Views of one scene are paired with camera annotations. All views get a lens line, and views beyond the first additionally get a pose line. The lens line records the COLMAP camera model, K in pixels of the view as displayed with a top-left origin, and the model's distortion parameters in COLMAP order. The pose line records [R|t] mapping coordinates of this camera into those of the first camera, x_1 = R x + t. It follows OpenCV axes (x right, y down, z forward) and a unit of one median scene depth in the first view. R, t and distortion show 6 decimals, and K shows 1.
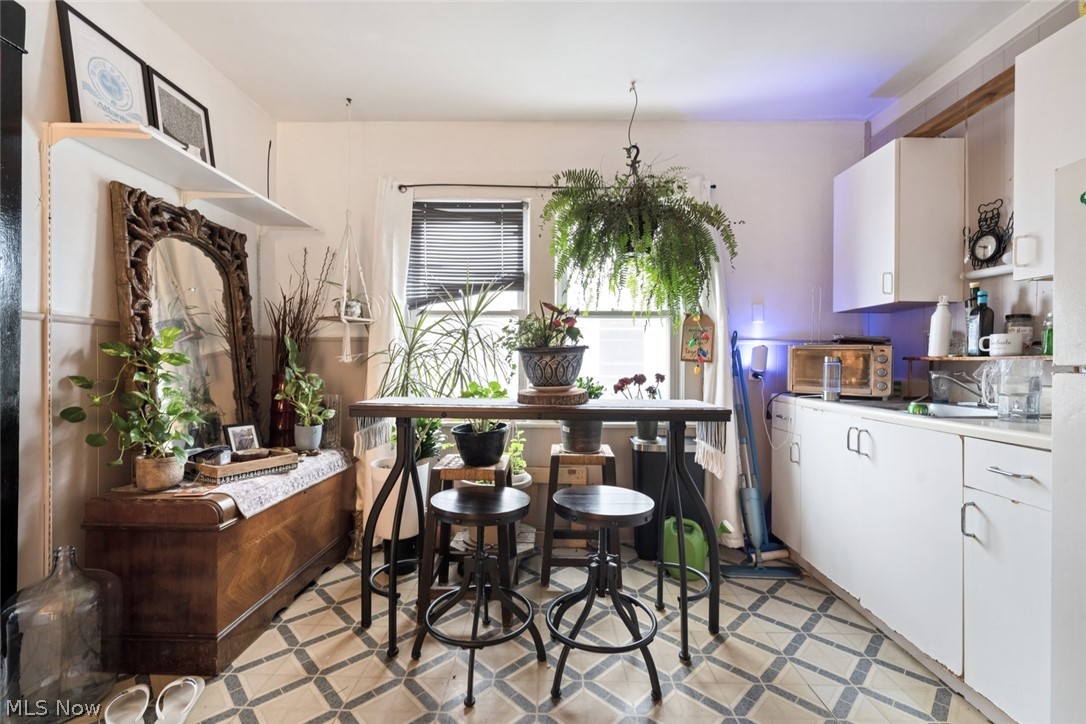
lens RADIAL K [[462.8, 0, 543.0], [0, 462.8, 362.0], [0, 0, 1]] dist [0.001744, -0.000455]
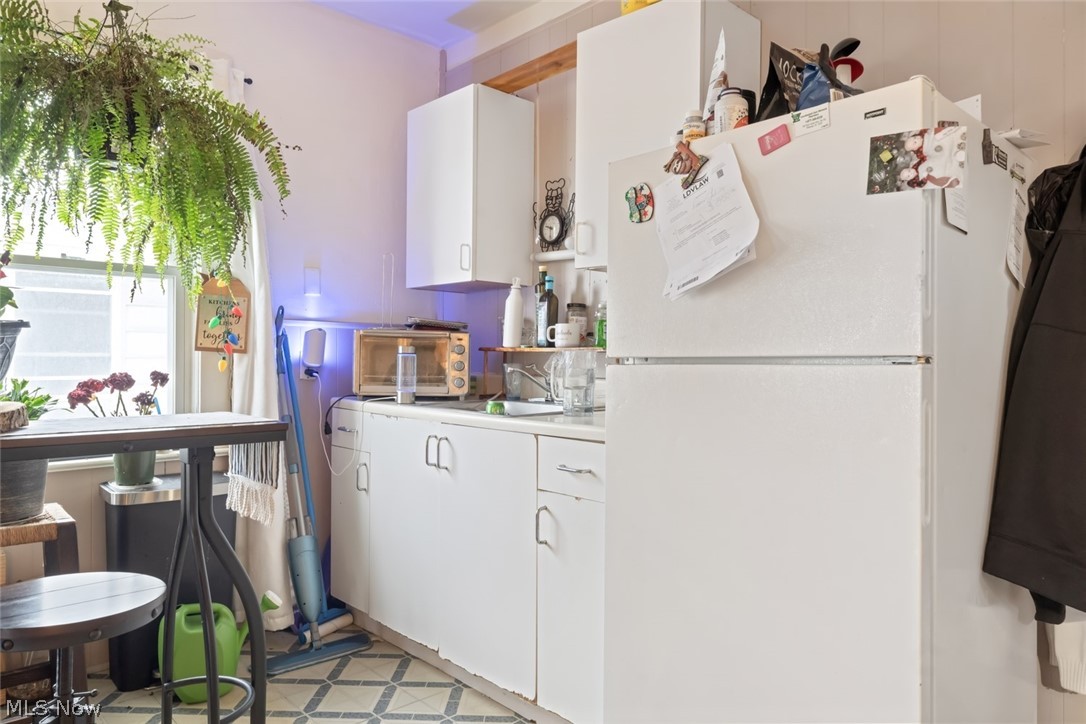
lens RADIAL K [[722.6, 0, 540.9], [0, 722.6, 356.4], [0, 0, 1]] dist [0.001572, 0.002330]
pose [[0.722261, -0.000237, 0.691621, -0.044470], [-0.003649, 0.999985, 0.004154, -0.000050], [-0.691611, -0.005524, 0.722249, -0.017796]]
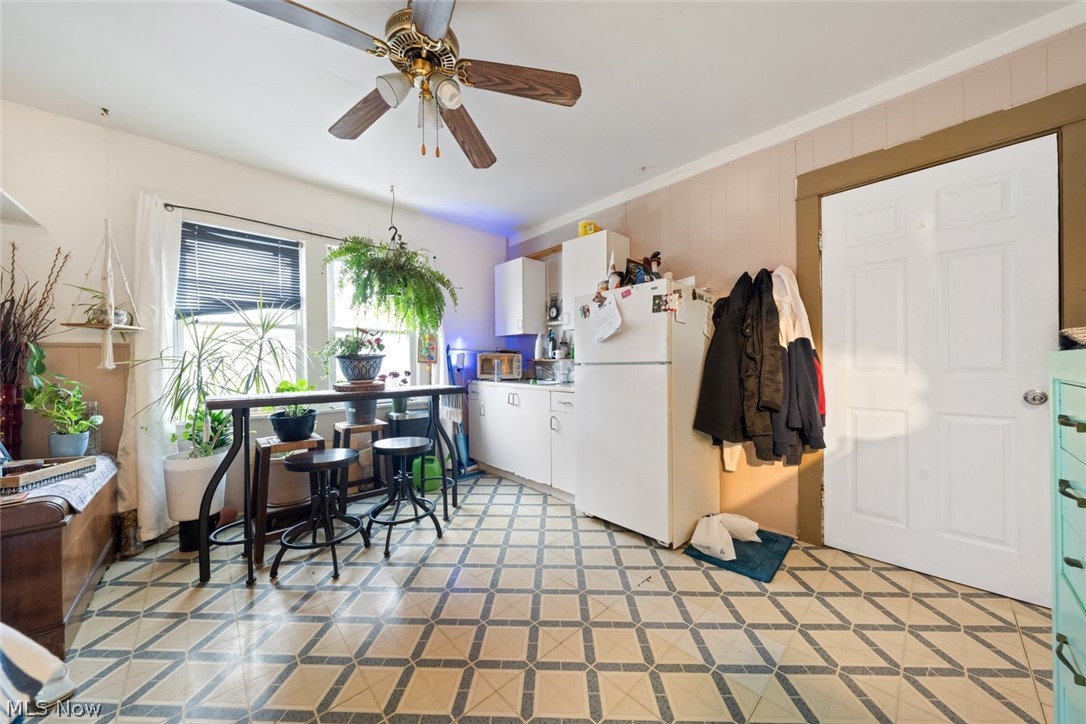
lens RADIAL K [[366.7, 0, 543.0], [0, 366.7, 362.0], [0, 0, 1]] dist [0.000402, -0.000003]
pose [[0.724100, -0.013041, 0.689572, -0.335720], [0.012346, 0.999906, 0.005945, -0.007924], [-0.689585, 0.004209, 0.724193, -0.283835]]
